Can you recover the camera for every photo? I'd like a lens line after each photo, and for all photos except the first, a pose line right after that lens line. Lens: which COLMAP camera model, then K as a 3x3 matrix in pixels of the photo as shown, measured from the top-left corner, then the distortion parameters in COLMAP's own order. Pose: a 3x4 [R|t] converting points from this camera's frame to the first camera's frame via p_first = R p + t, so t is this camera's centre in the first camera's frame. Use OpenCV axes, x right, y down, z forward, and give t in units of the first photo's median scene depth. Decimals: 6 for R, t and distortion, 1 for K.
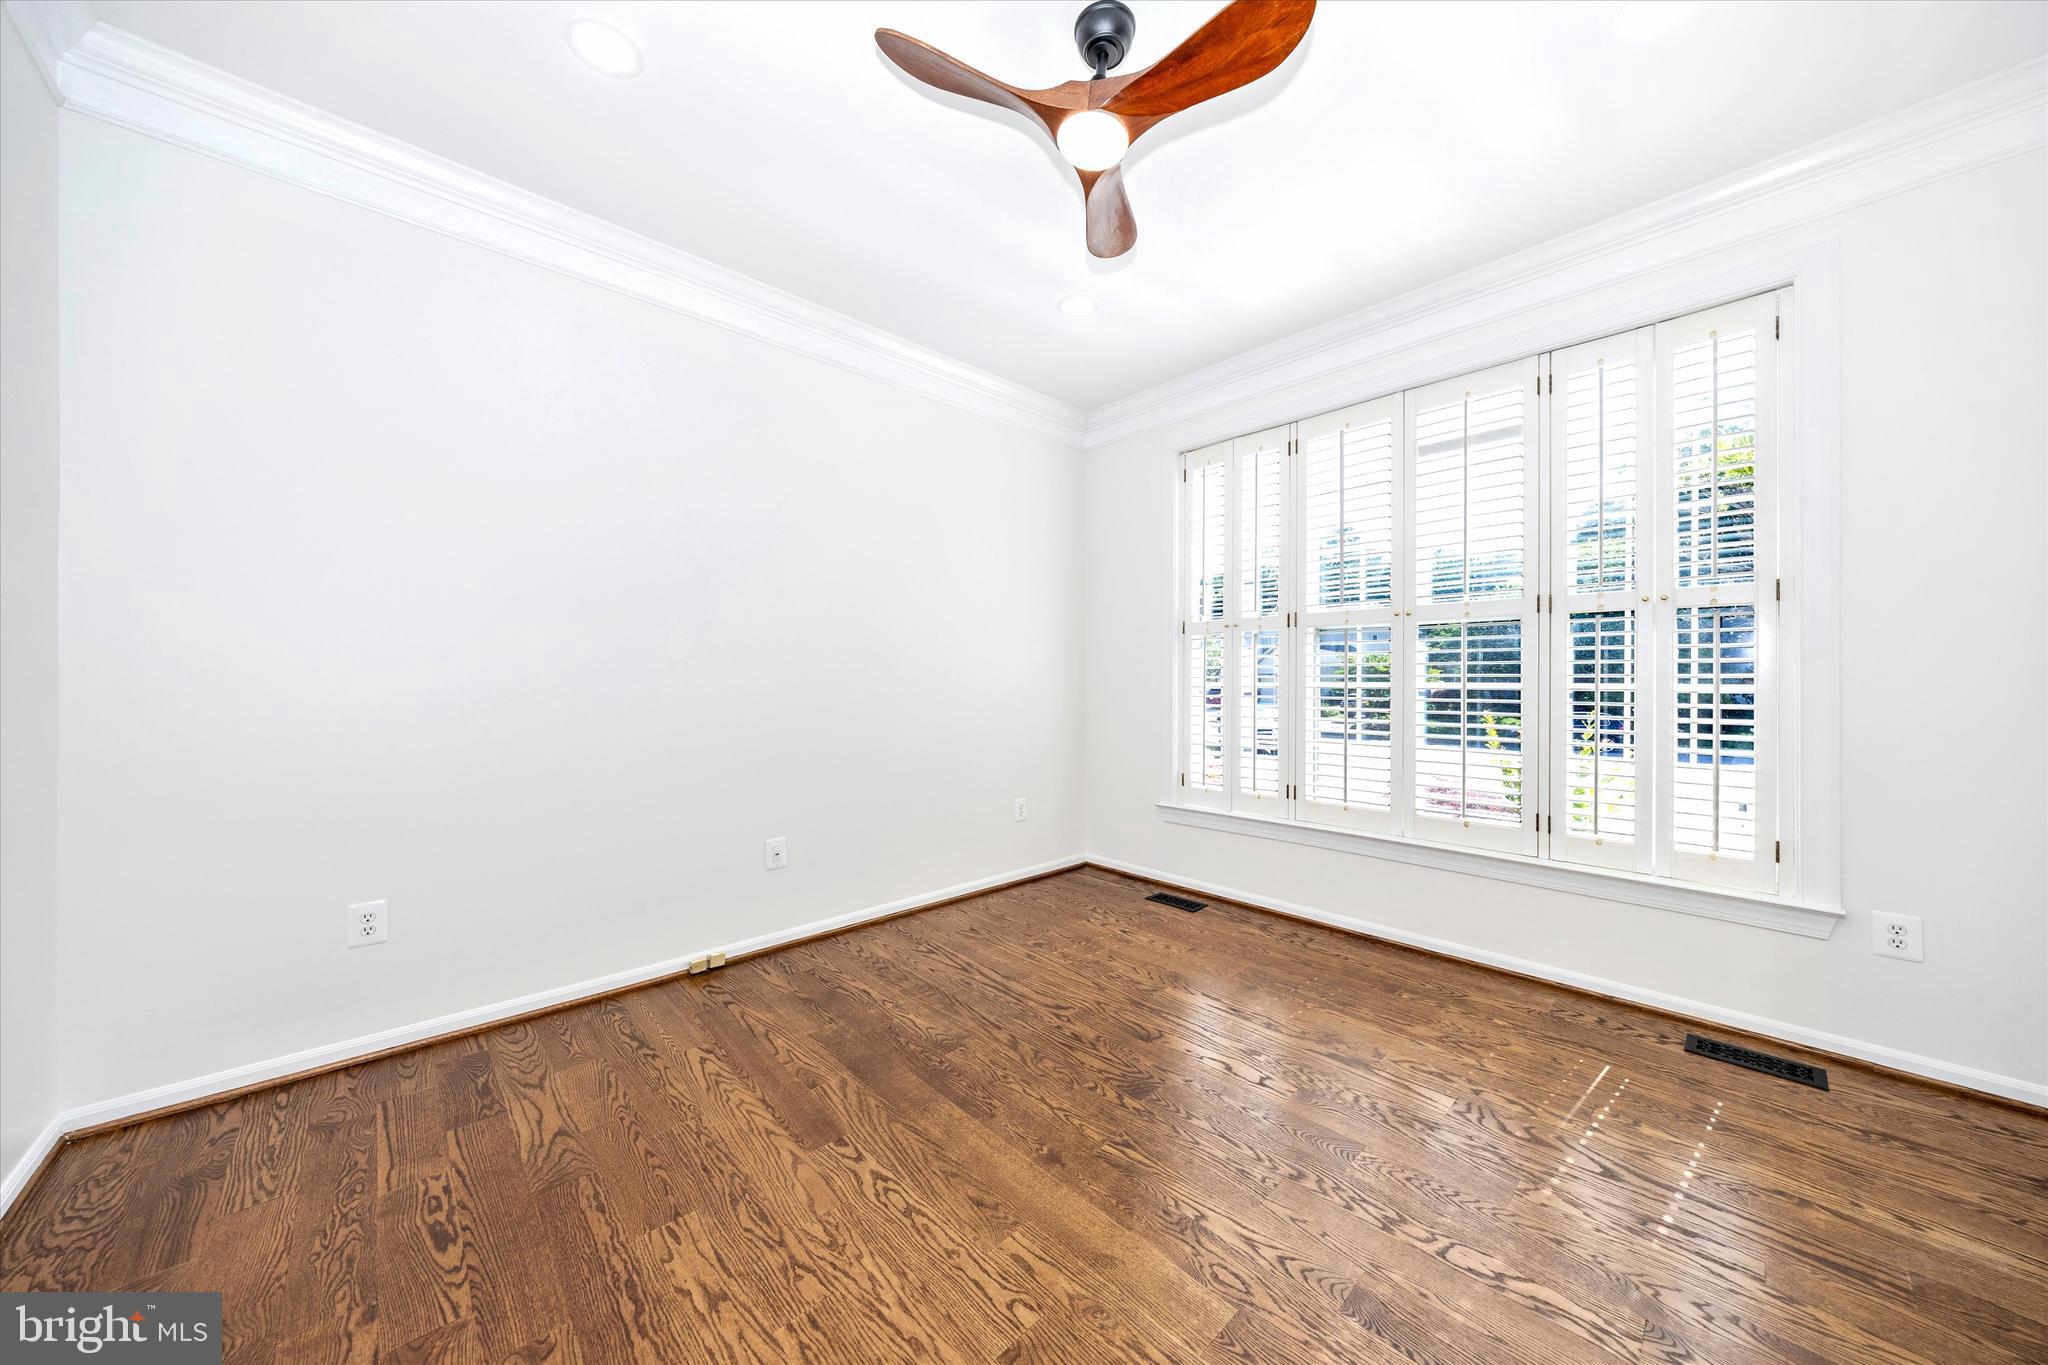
lens RADIAL K [[689.4, 0, 1022.4], [0, 689.4, 679.6], [0, 0, 1]] dist [-0.001944, -0.000765]
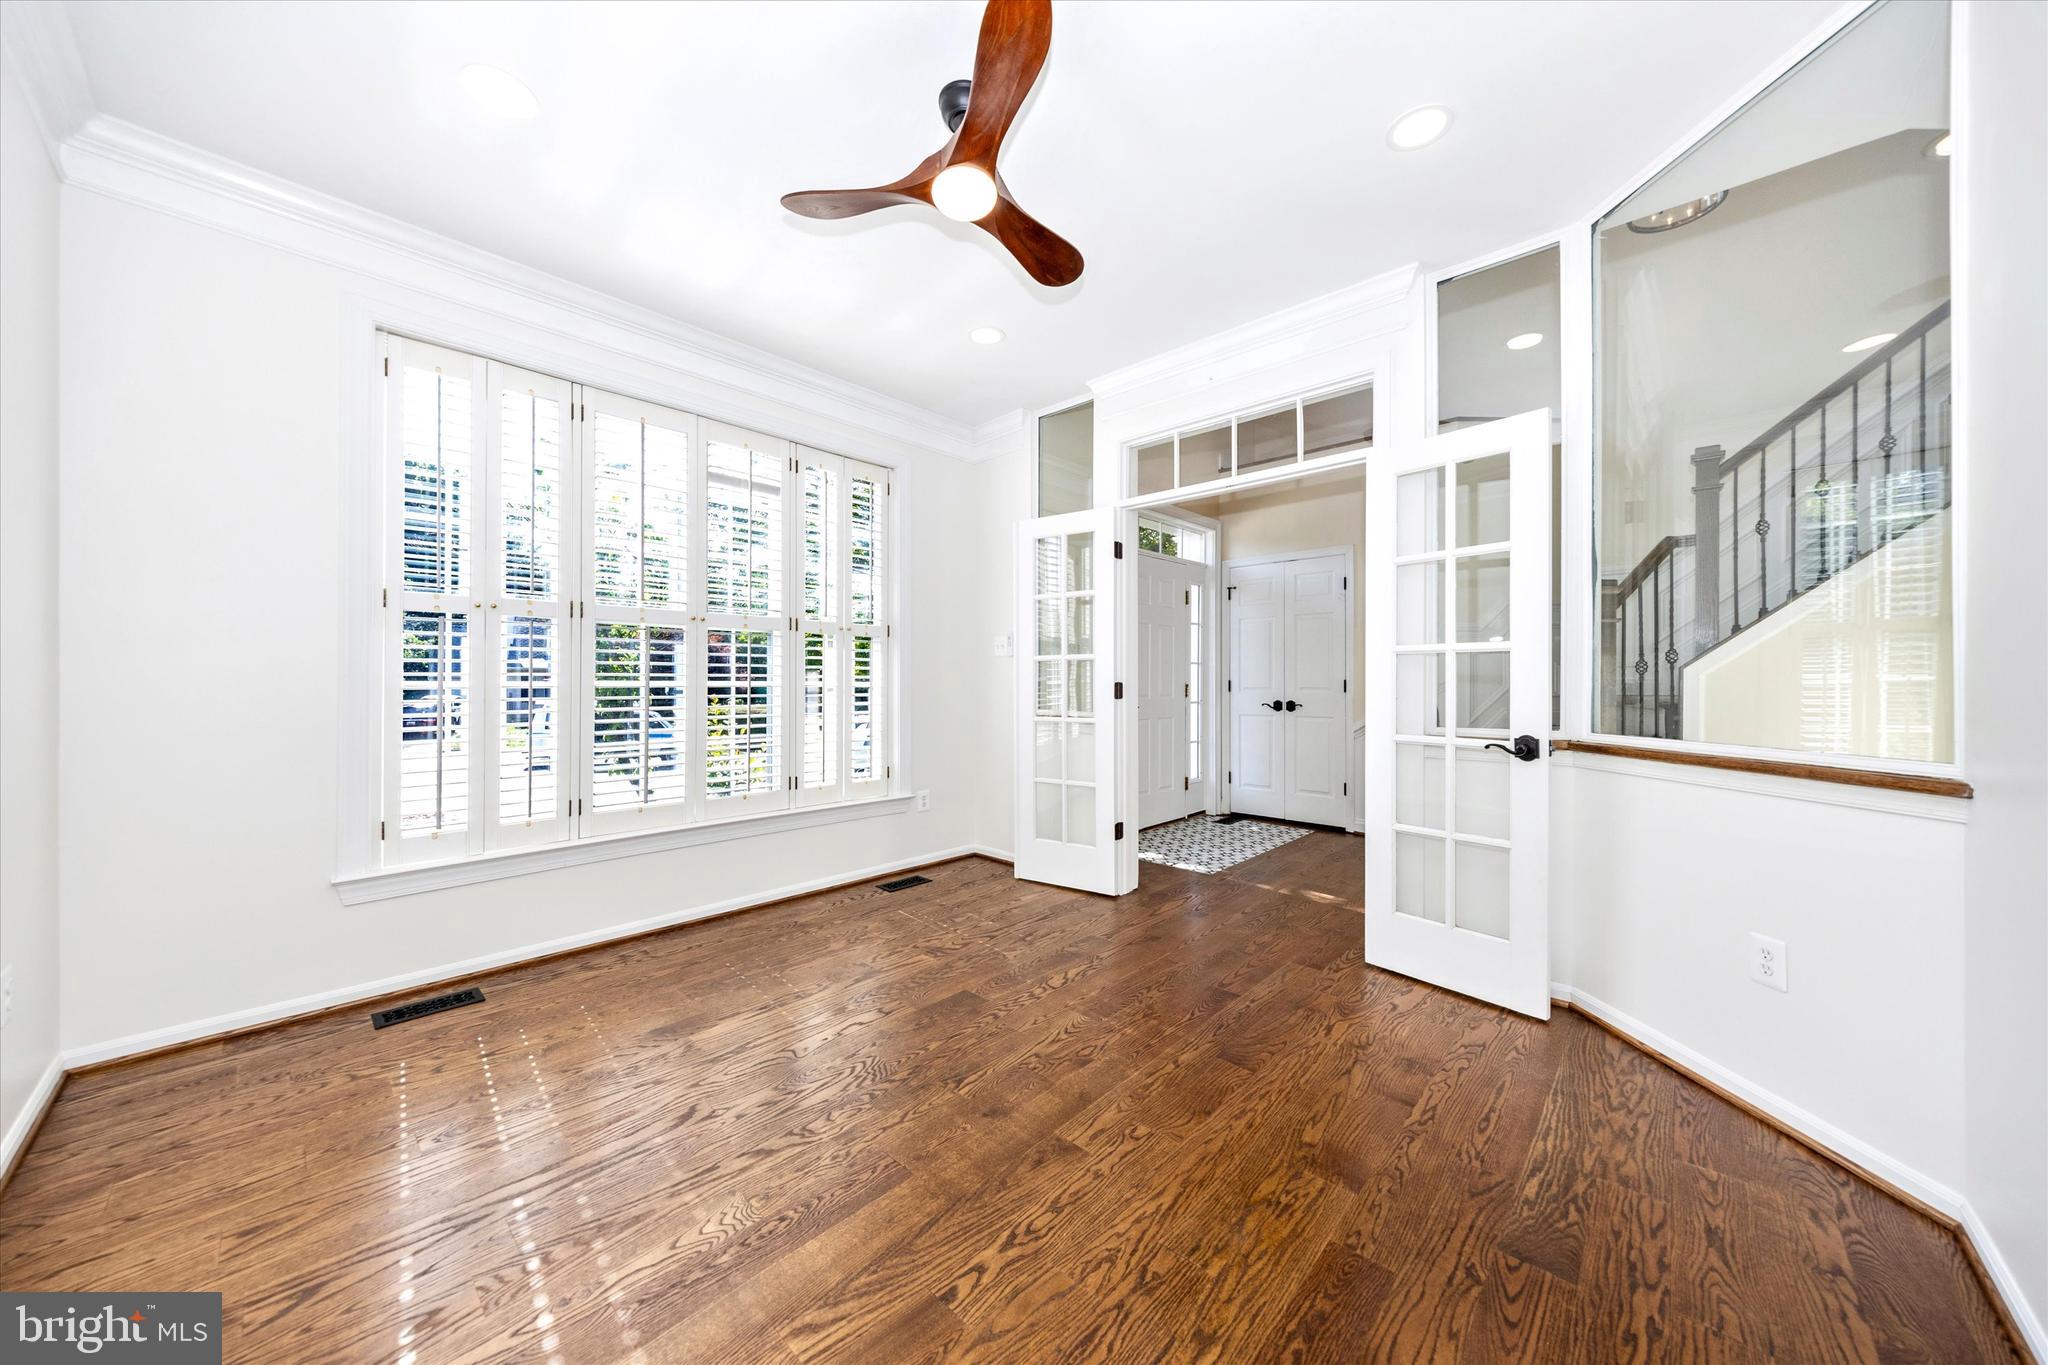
lens RADIAL K [[689.4, 0, 1021.6], [0, 689.4, 680.3], [0, 0, 1]] dist [-0.001944, -0.000765]
pose [[-0.044674, -0.002800, 0.998998, -0.788995], [0.000348, 0.999996, 0.002818, -0.000074], [-0.999002, 0.000474, -0.044672, 0.743606]]
